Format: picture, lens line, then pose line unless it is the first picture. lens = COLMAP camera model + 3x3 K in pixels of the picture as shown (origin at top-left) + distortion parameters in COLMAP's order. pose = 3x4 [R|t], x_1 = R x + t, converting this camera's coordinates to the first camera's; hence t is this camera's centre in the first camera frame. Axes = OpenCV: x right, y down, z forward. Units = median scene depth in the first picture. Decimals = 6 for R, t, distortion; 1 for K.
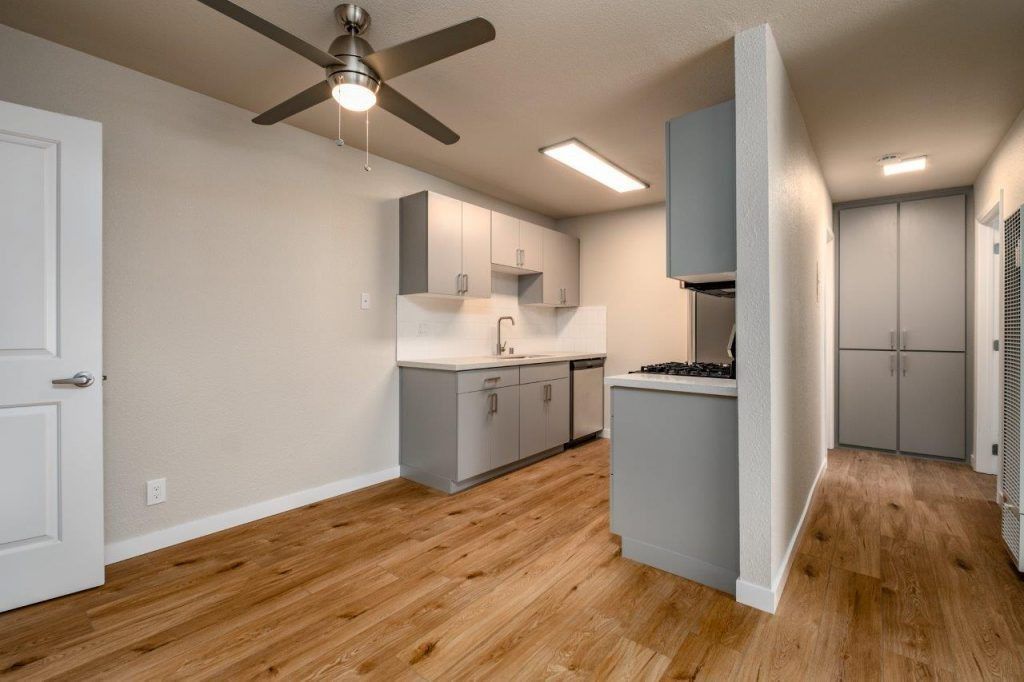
lens RADIAL K [[451.3, 0, 524.5], [0, 451.3, 330.8], [0, 0, 1]] dist [0.001300, -0.000017]
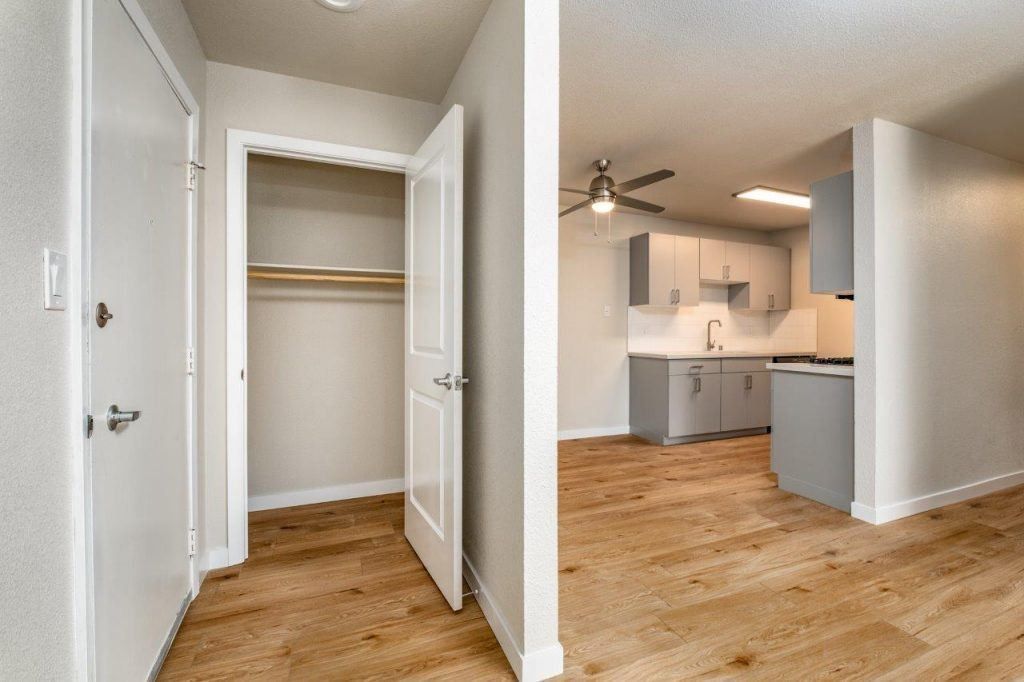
lens RADIAL K [[467.7, 0, 531.2], [0, 467.7, 332.6], [0, 0, 1]] dist [0.000646, -0.000219]
pose [[0.881629, 0.003573, -0.471930, 0.159296], [-0.002746, 0.999993, 0.002441, 0.002453], [0.471936, -0.000856, 0.881632, -0.487283]]
